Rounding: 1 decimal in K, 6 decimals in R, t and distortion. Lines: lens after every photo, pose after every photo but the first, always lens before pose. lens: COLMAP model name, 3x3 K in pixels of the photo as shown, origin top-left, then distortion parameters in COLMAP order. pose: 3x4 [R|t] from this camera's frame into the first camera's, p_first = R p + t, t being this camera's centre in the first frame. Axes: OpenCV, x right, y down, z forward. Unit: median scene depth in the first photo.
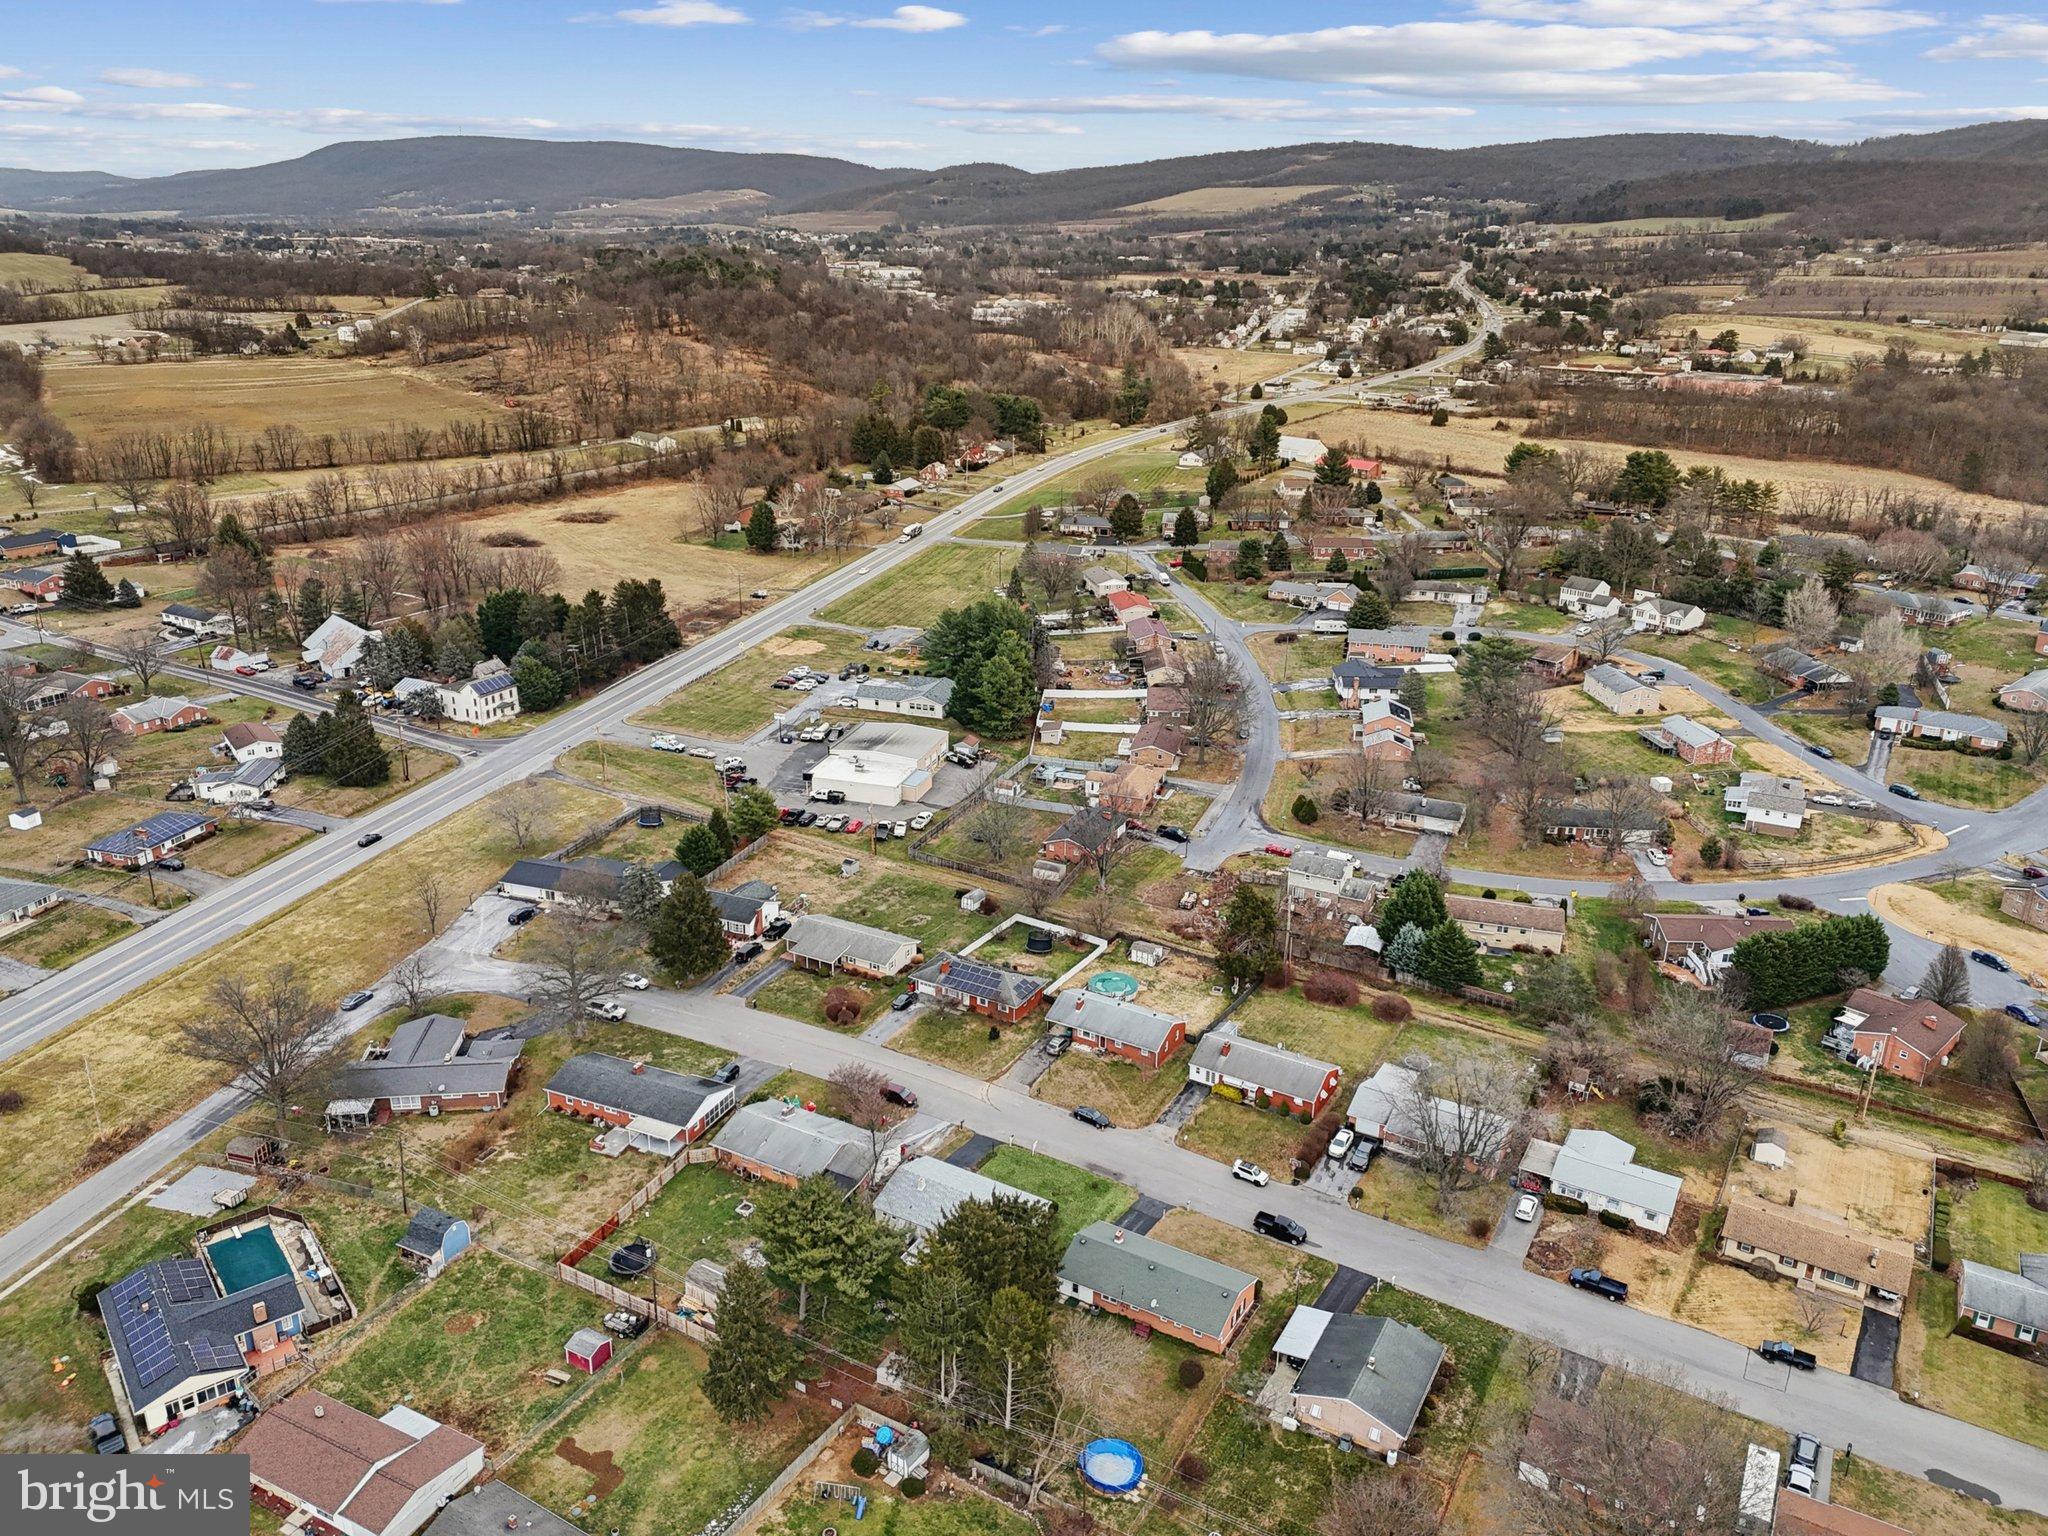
lens RADIAL K [[1514.8, 0, 1032.0], [0, 1514.8, 762.3], [0, 0, 1]] dist [0.097714, -0.113027]
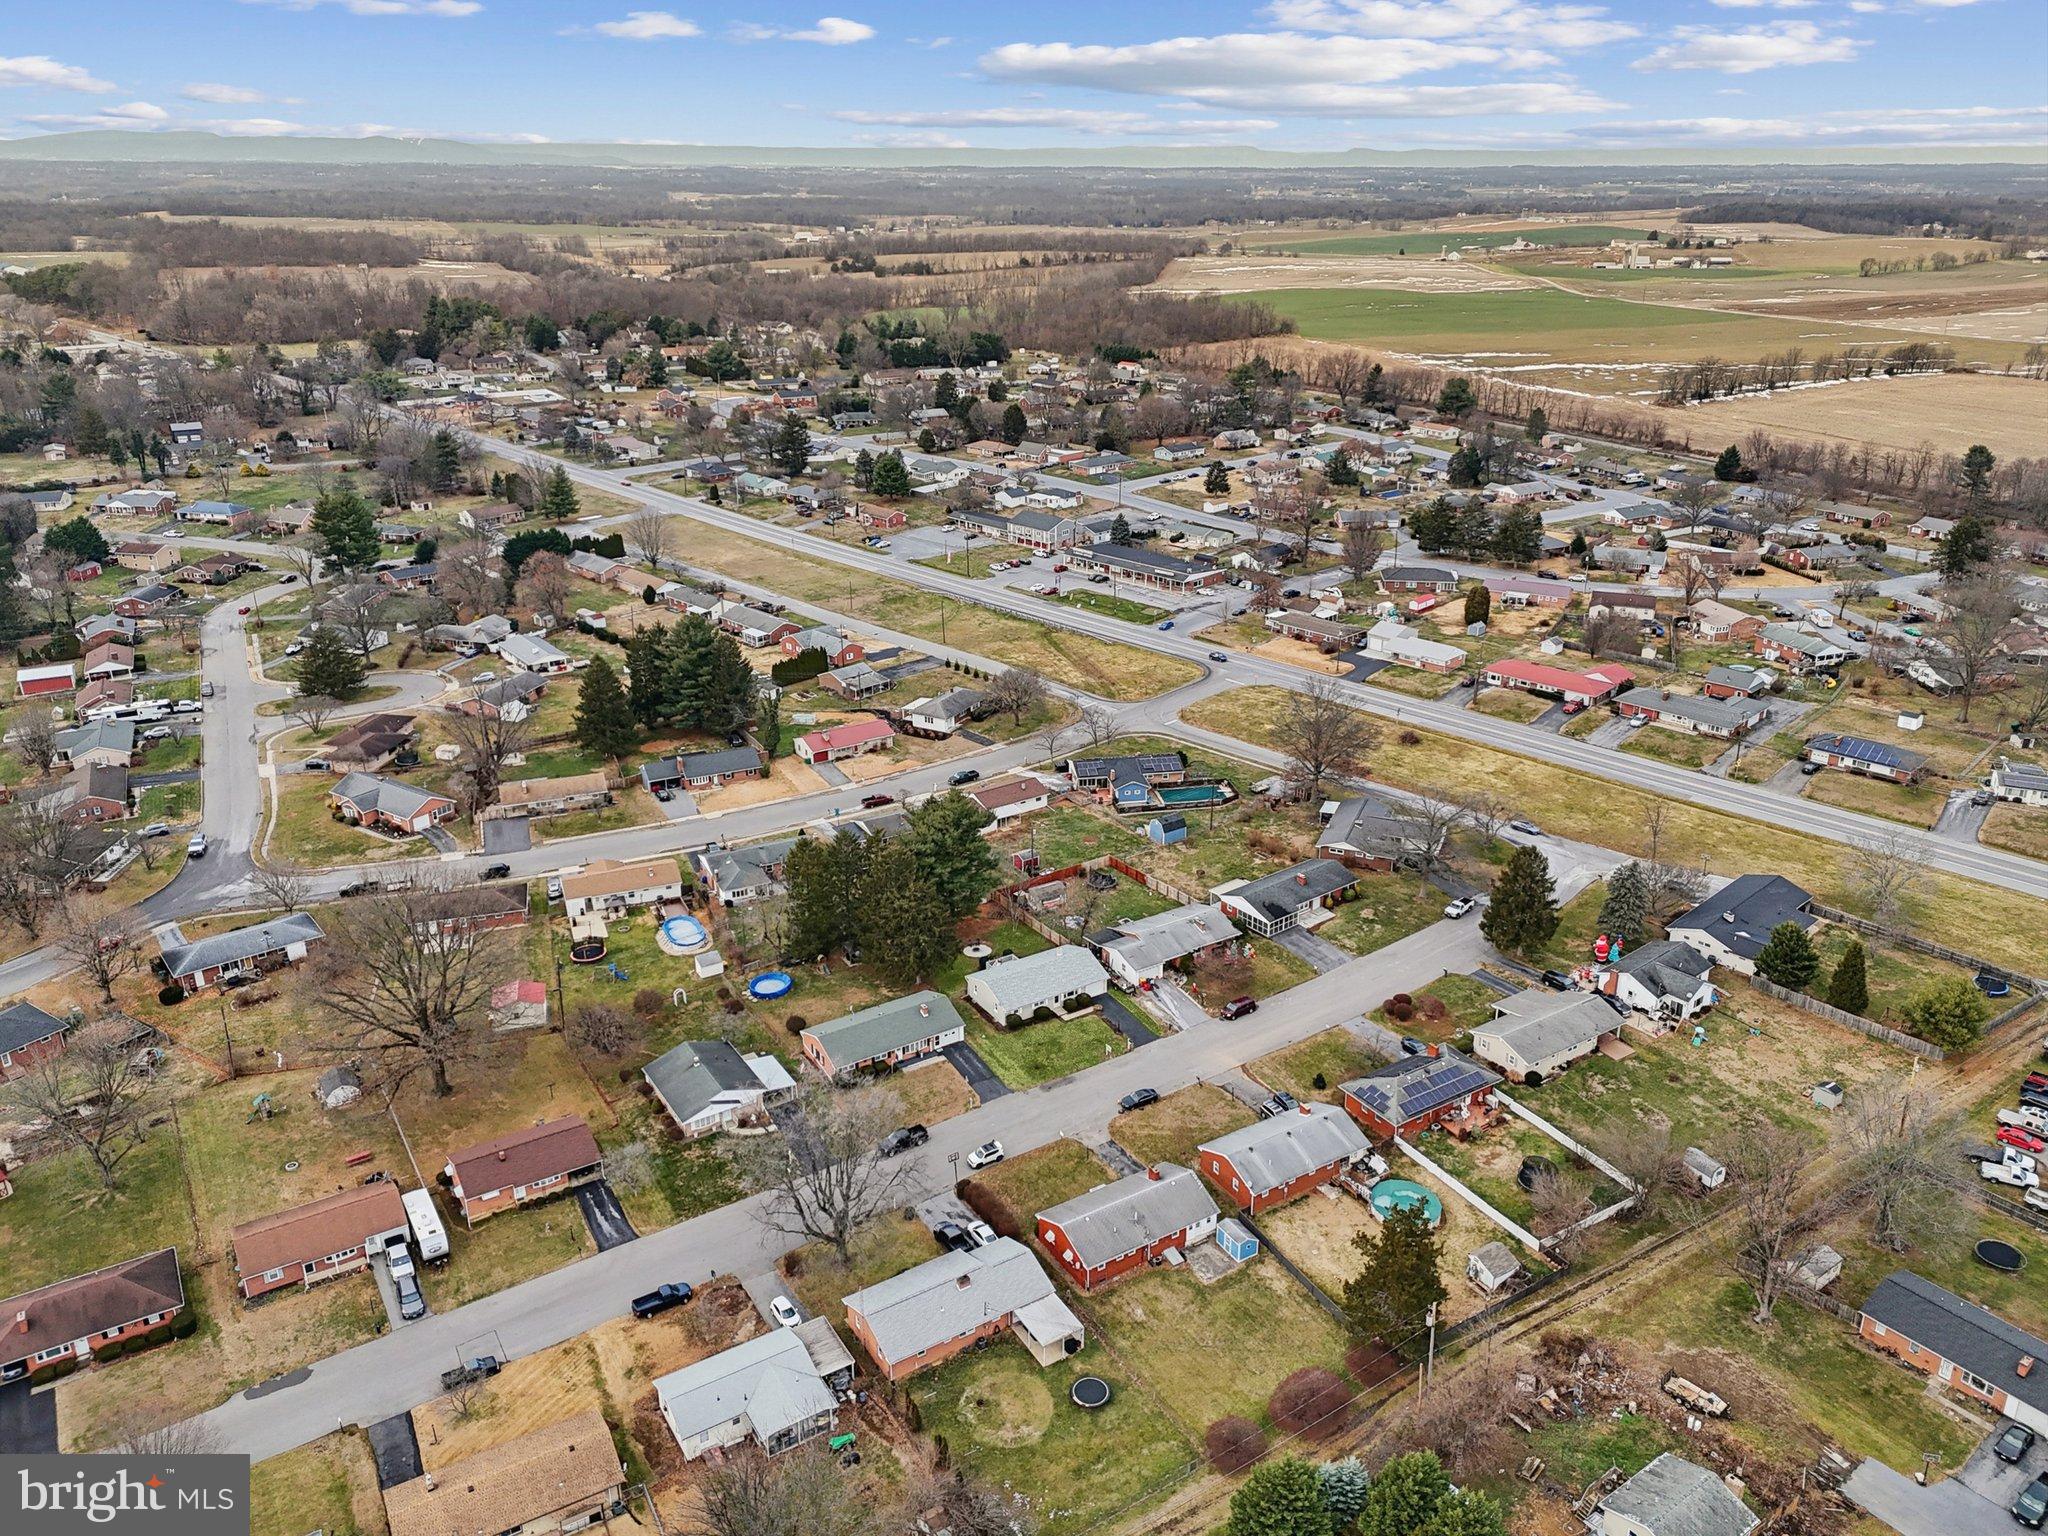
lens RADIAL K [[1587.7, 0, 1084.7], [0, 1587.7, 750.7], [0, 0, 1]] dist [0.187389, -0.333416]
pose [[-0.438598, 0.303474, -0.845893, 0.817761], [-0.321248, 0.826122, 0.462950, -0.396481], [0.839304, 0.474791, -0.264845, 1.088970]]
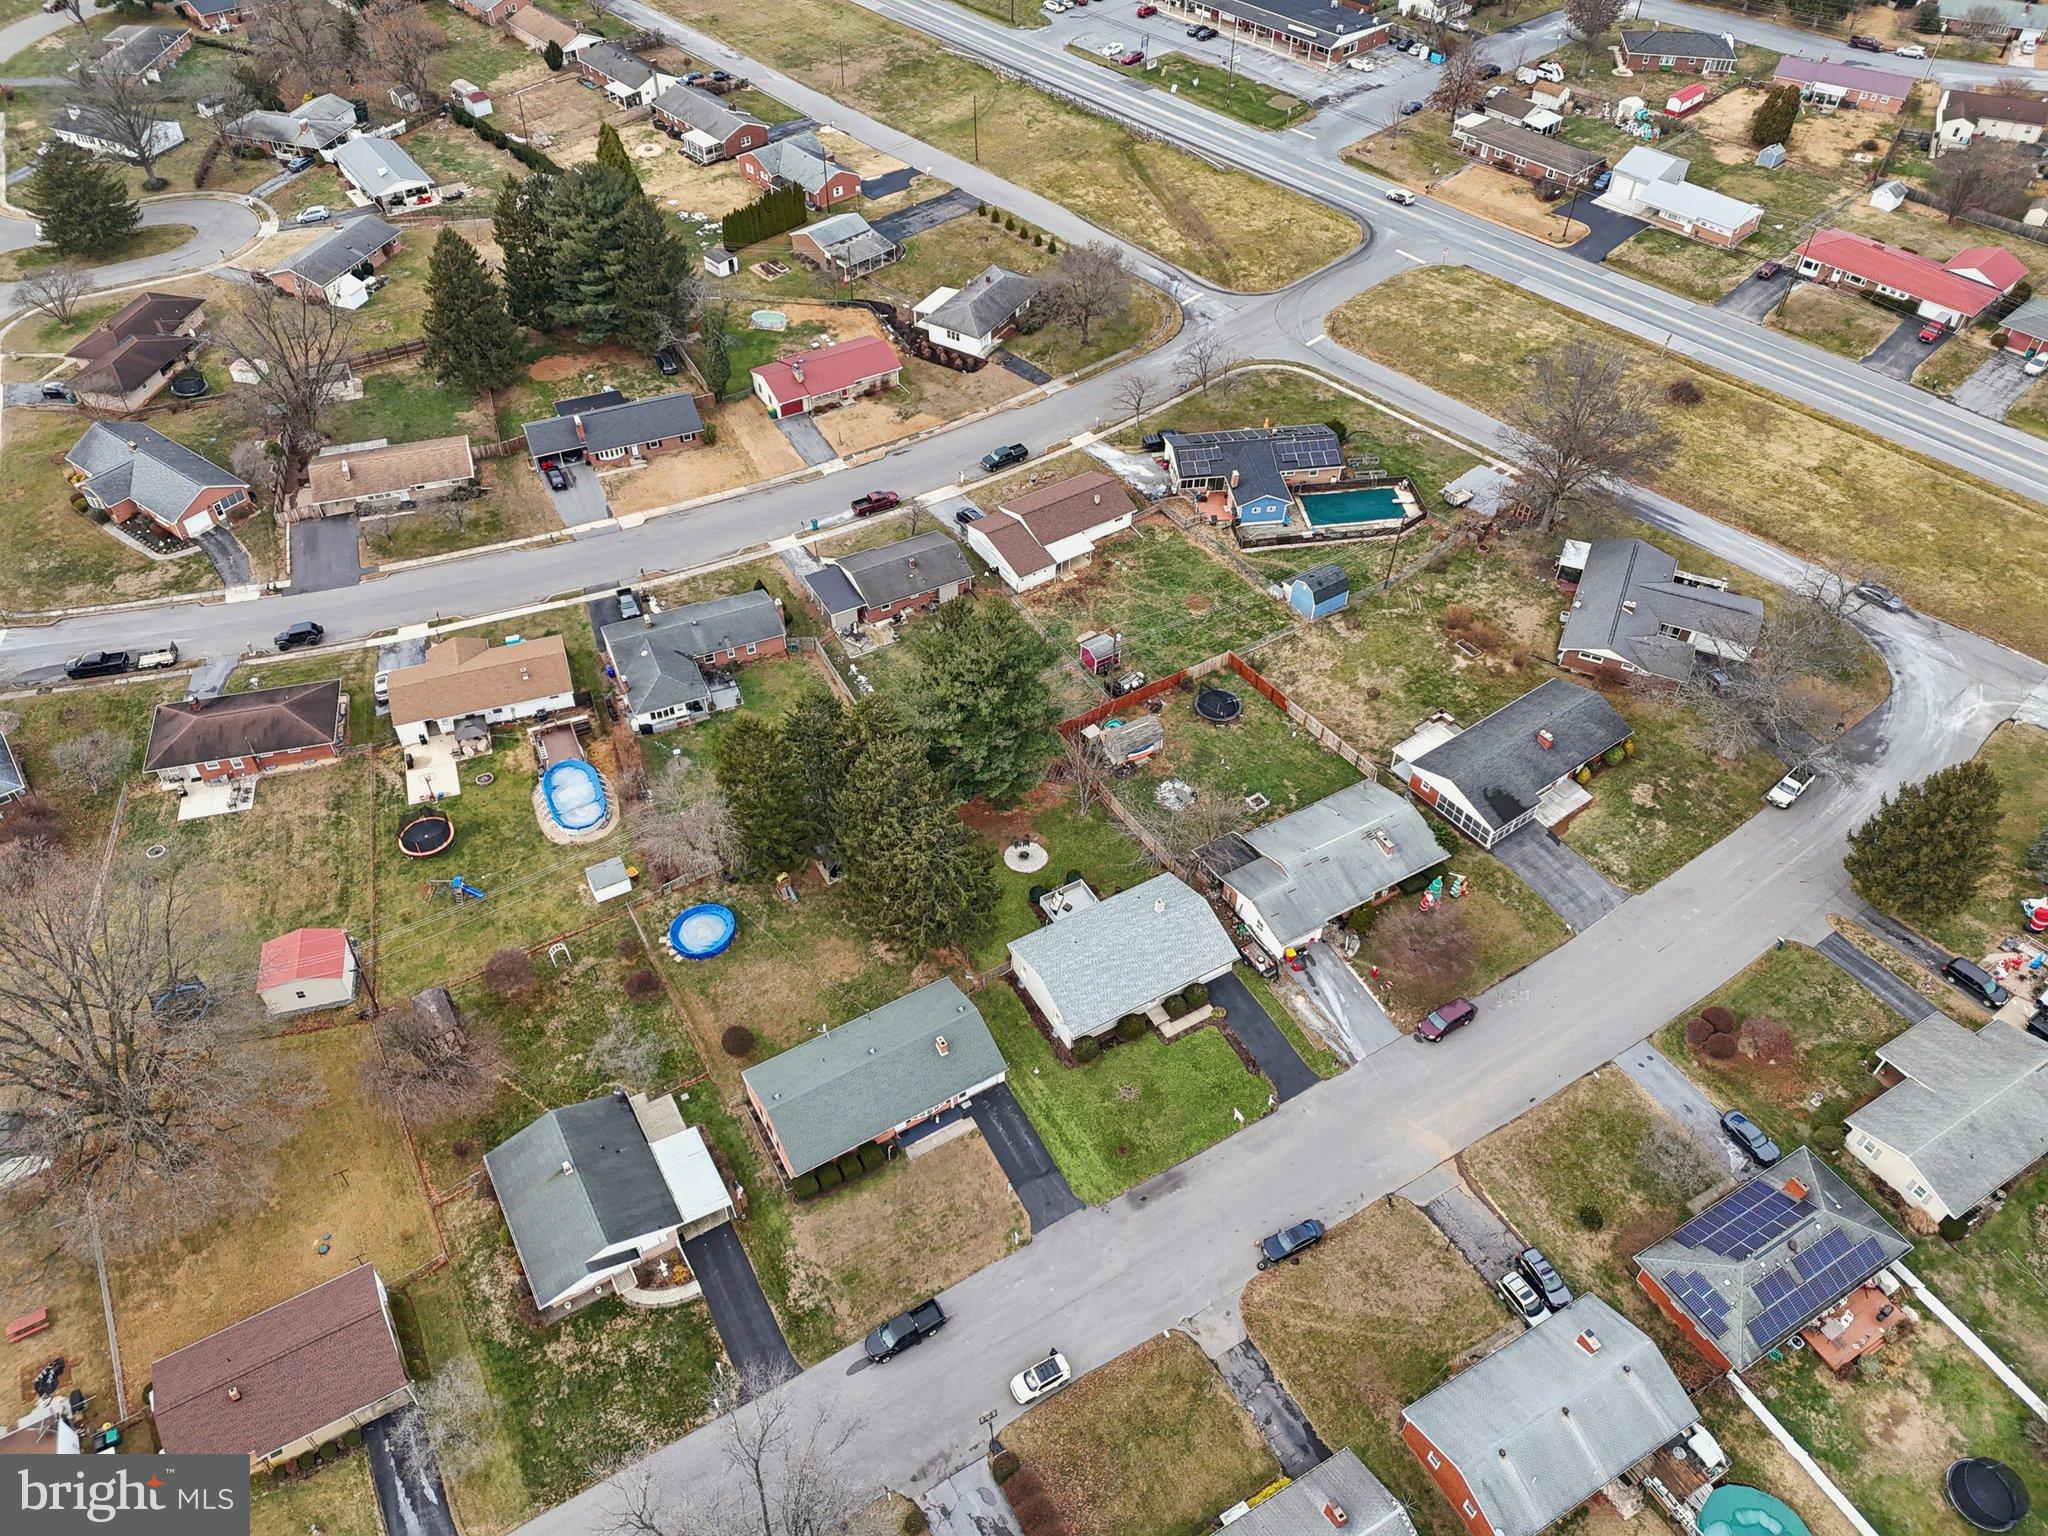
lens RADIAL K [[1541.7, 0, 1026.3], [0, 1541.7, 763.0], [0, 0, 1]] dist [0.093997, -0.099889]
pose [[-0.493052, 0.593783, -0.635863, 0.350405], [-0.320126, 0.555776, 0.767224, -0.289791], [0.808962, 0.581838, -0.083941, 0.823502]]
